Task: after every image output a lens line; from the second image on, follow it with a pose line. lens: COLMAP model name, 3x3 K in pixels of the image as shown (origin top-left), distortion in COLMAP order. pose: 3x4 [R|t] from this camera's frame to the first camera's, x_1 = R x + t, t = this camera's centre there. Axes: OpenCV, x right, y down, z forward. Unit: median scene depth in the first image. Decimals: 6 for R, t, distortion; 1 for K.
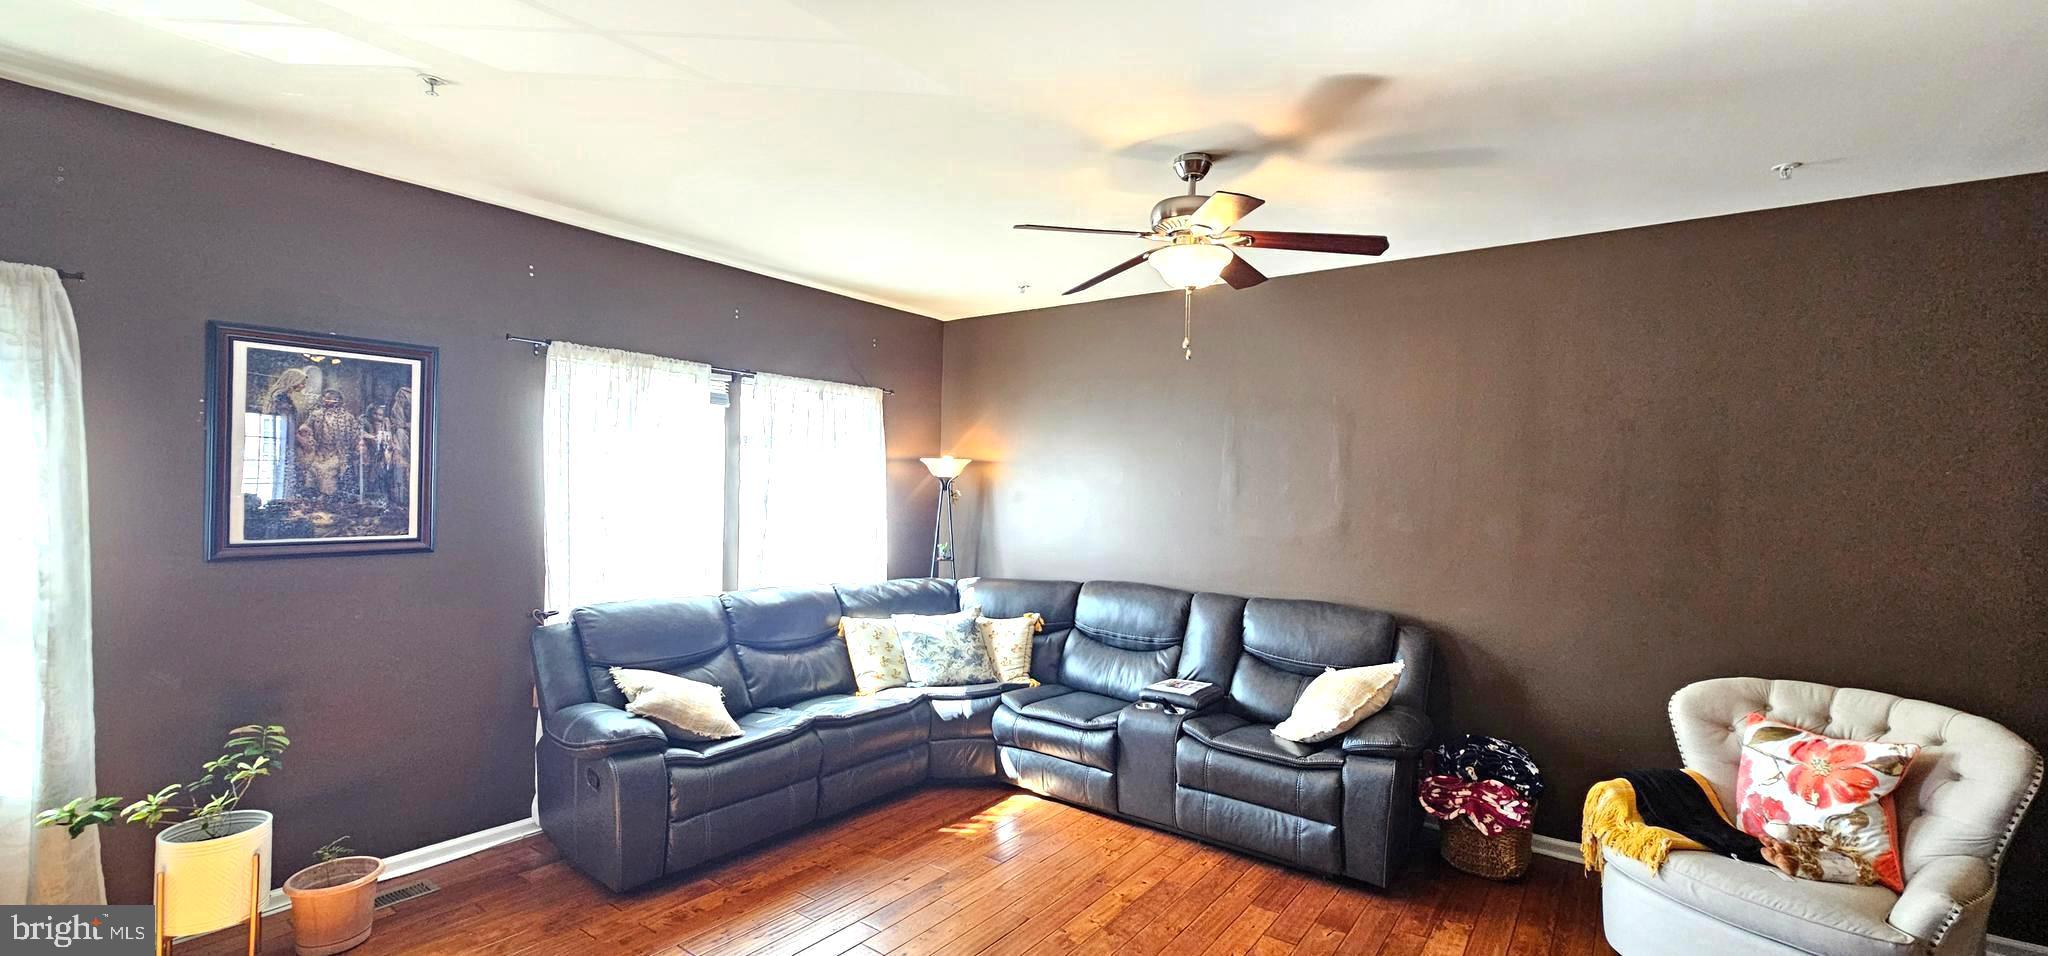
lens RADIAL K [[838.2, 0, 1021.9], [0, 838.2, 484.1], [0, 0, 1]] dist [-0.003752, 0.001606]
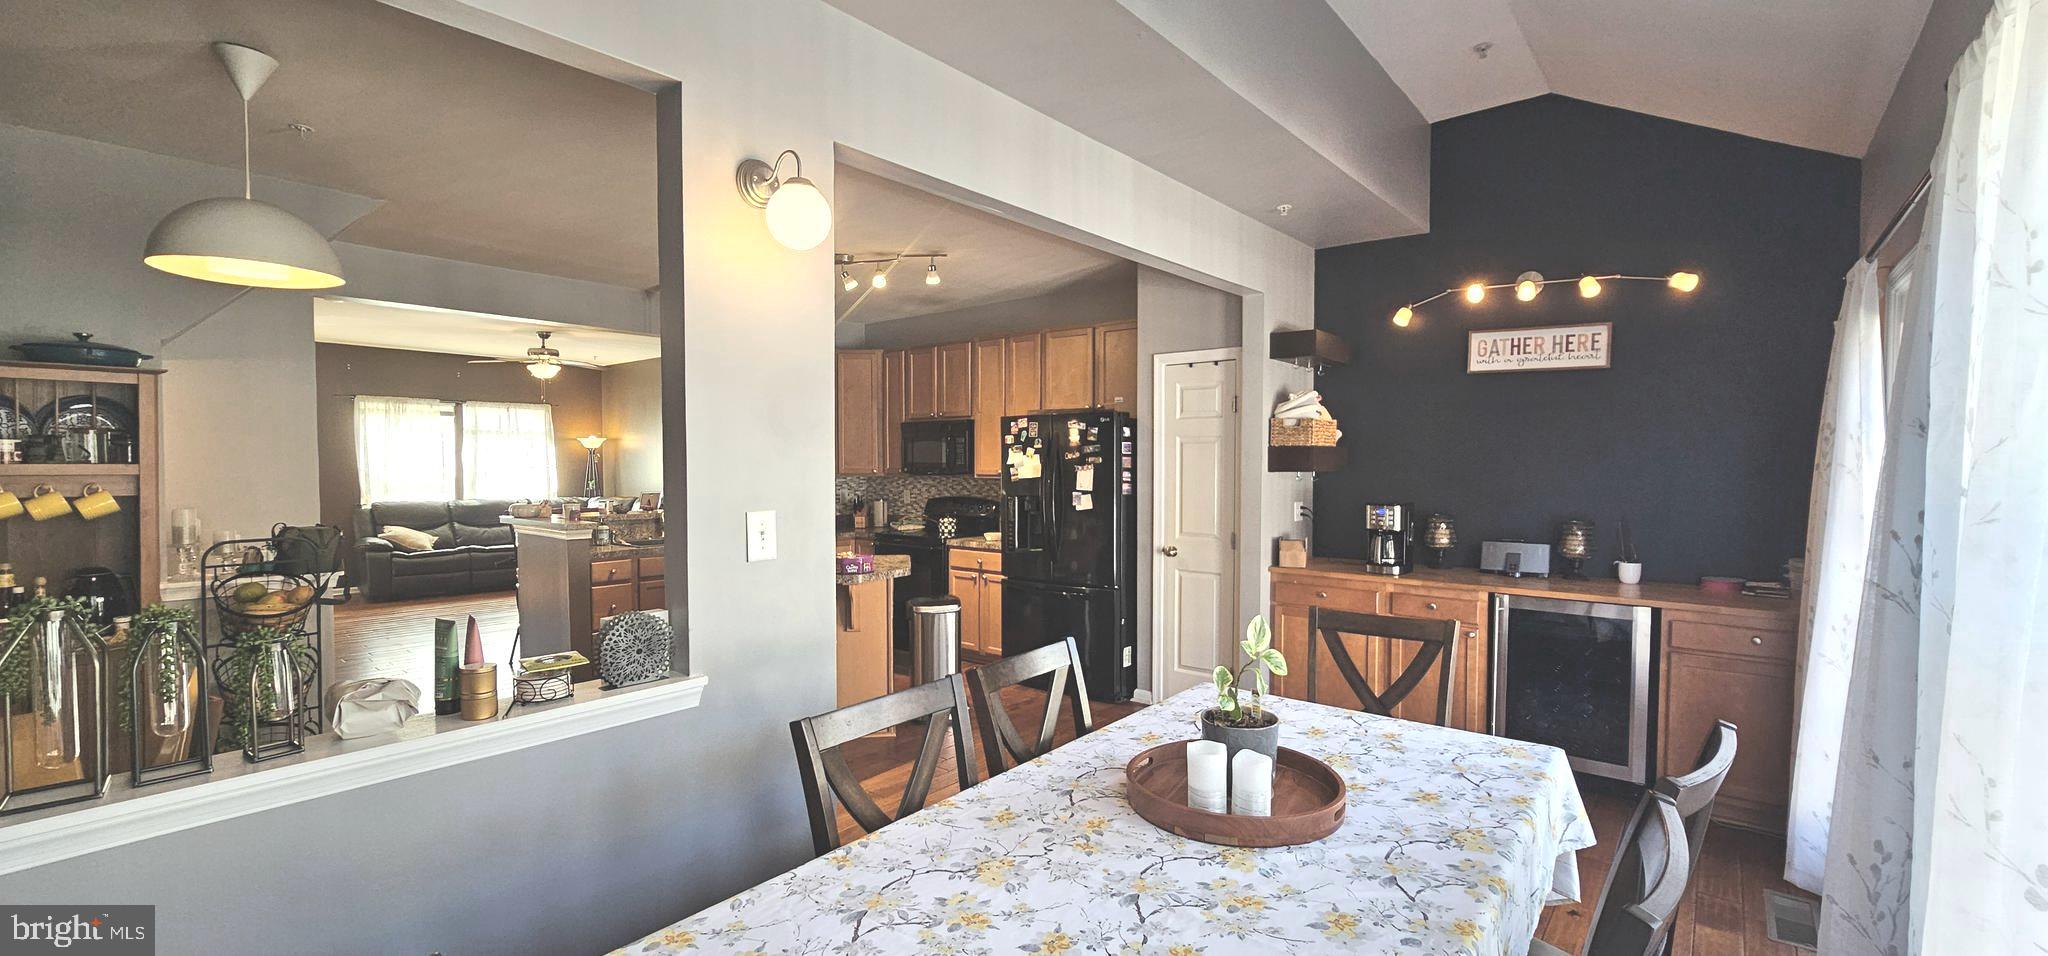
lens RADIAL K [[838.2, 0, 1026.7], [0, 838.2, 485.0], [0, 0, 1]] dist [-0.003752, 0.001606]
pose [[0.997894, -0.015469, -0.062992, 1.555822], [0.017706, 0.999227, 0.035109, 0.043213], [0.062400, -0.036151, 0.997396, -1.348079]]
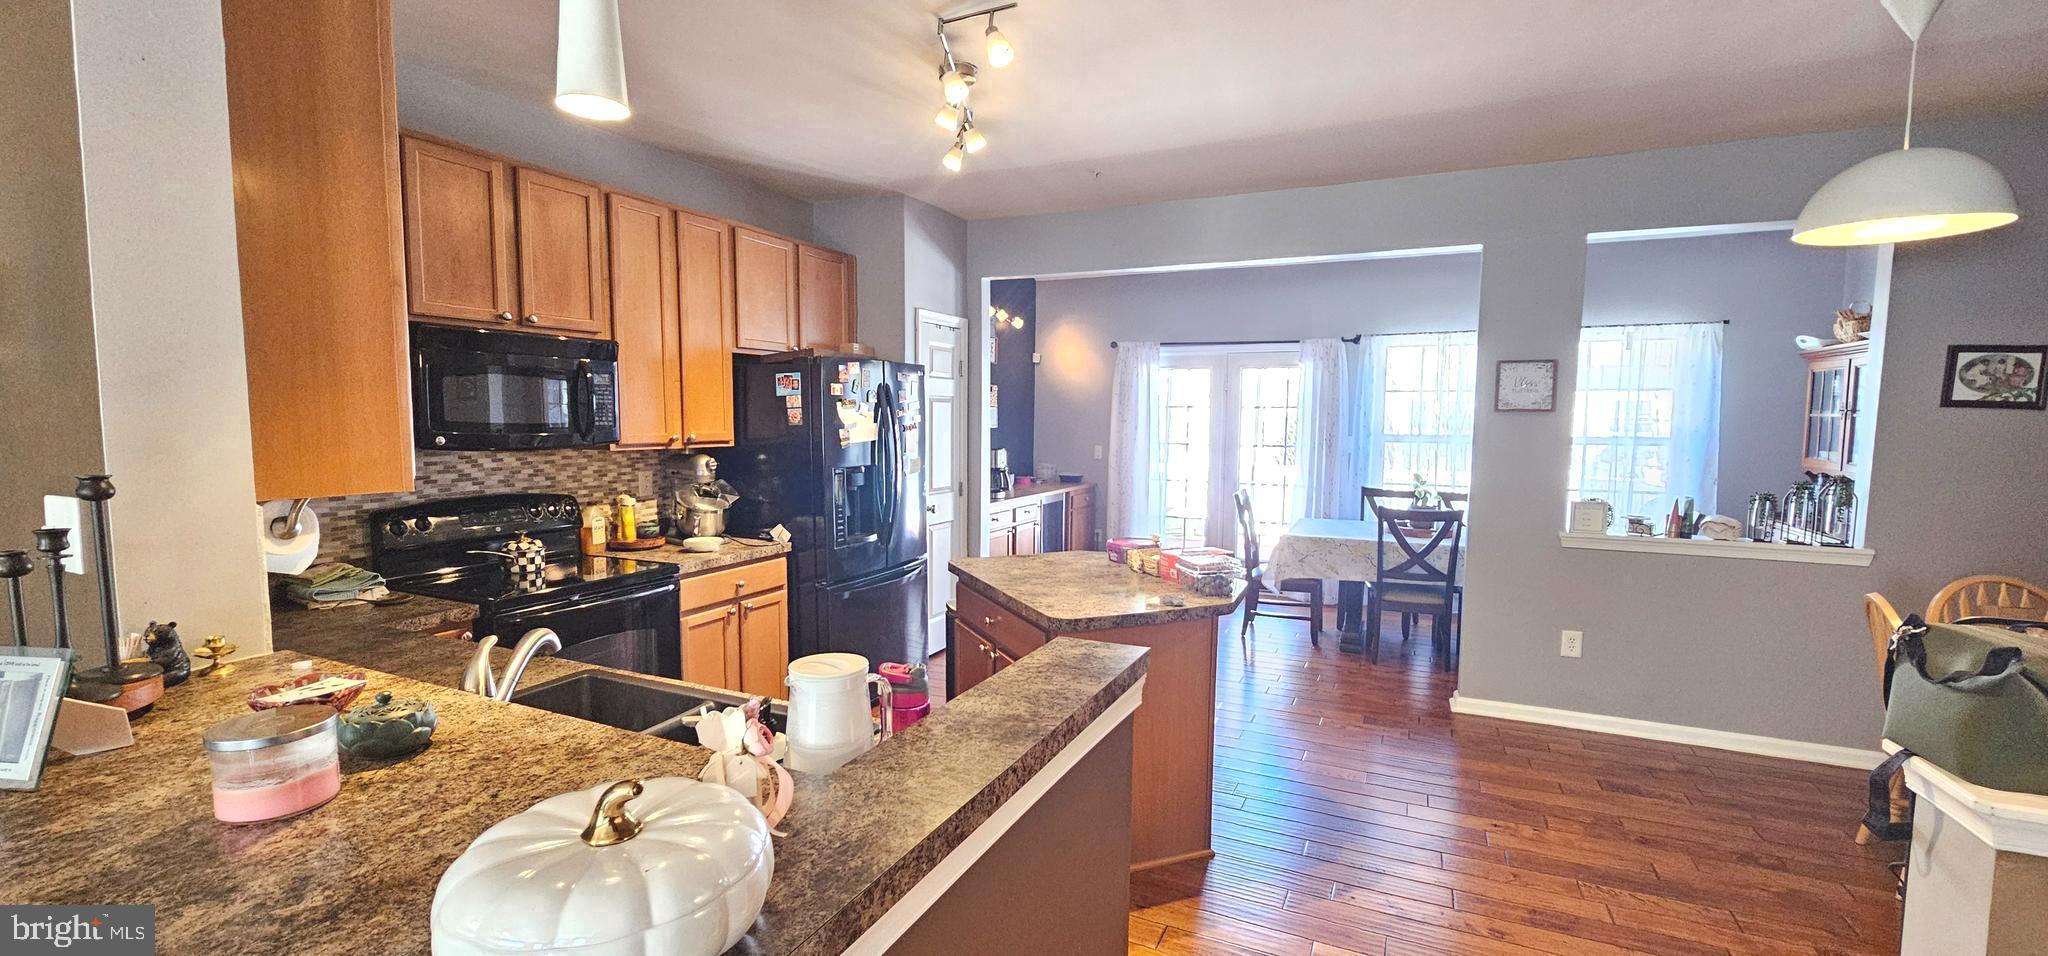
lens RADIAL K [[838.2, 0, 1032.2], [0, 838.2, 486.5], [0, 0, 1]] dist [-0.003752, 0.001606]
pose [[-0.197261, -0.100608, 0.975175, 0.341490], [-0.014990, 0.994913, 0.099612, 0.027559], [-0.980237, 0.005032, -0.197765, 0.105303]]
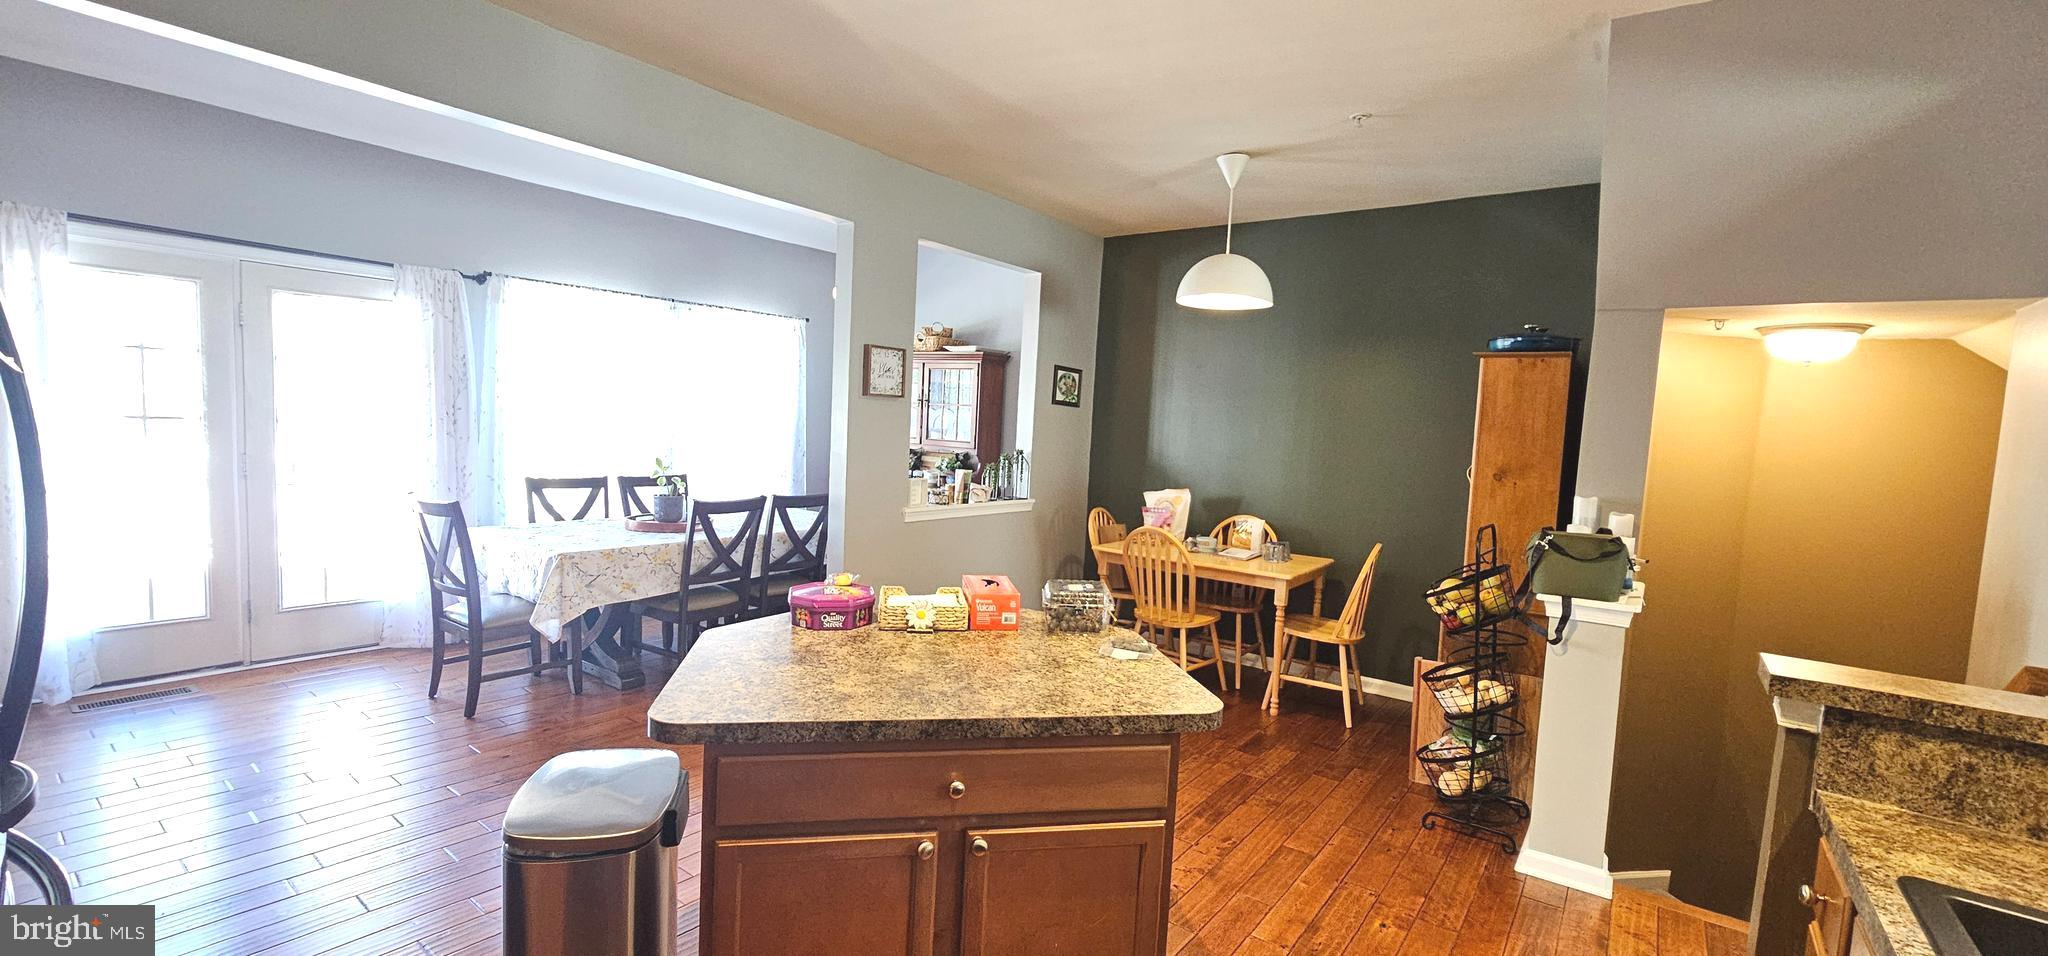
lens RADIAL K [[838.2, 0, 1025.8], [0, 838.2, 496.6], [0, 0, 1]] dist [-0.003752, 0.001606]
pose [[-0.997454, -0.068782, 0.018836, 1.072456], [-0.066874, 0.993877, 0.087953, 0.051717], [-0.024771, 0.086470, -0.995946, 0.392732]]
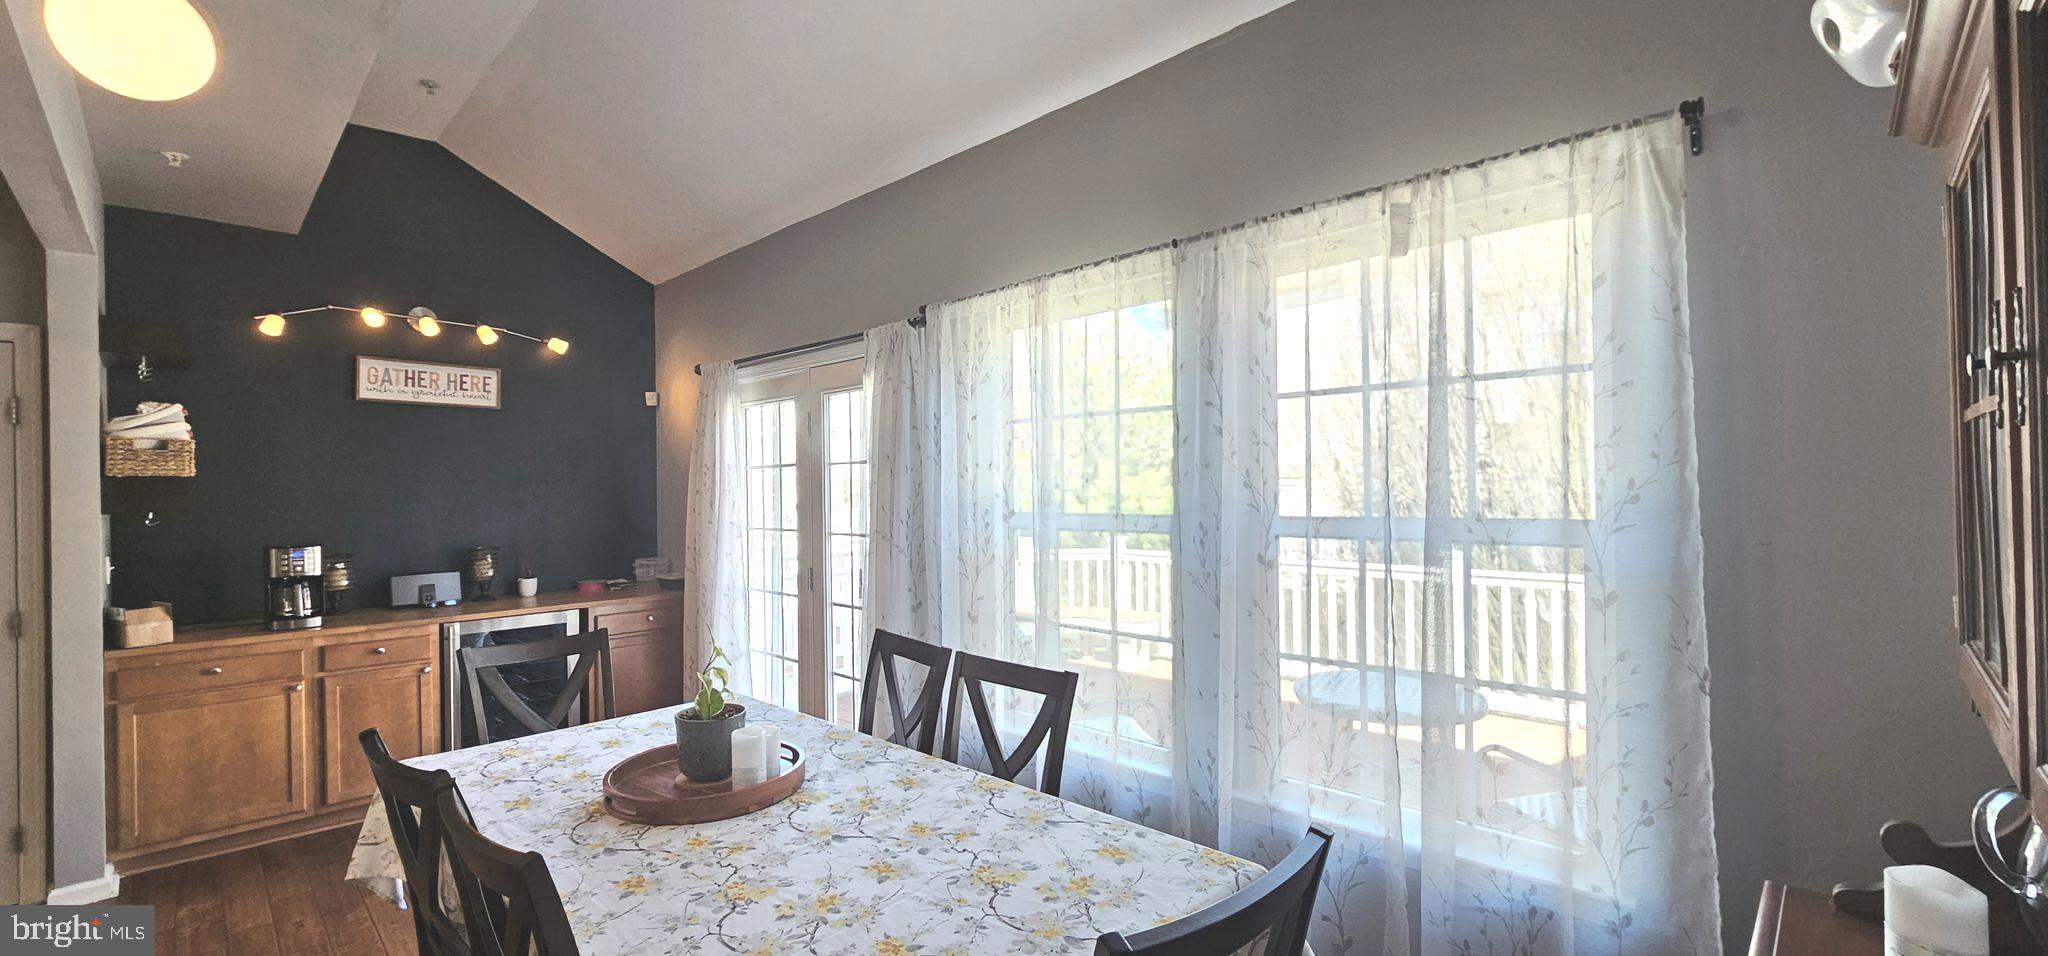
lens RADIAL K [[838.2, 0, 1023.3], [0, 838.2, 483.0], [0, 0, 1]] dist [-0.003752, 0.001606]
pose [[0.146837, -0.019359, 0.988971, 1.132070], [0.011969, 0.999770, 0.017794, 0.038274], [-0.989088, 0.009225, 0.147035, -1.148295]]
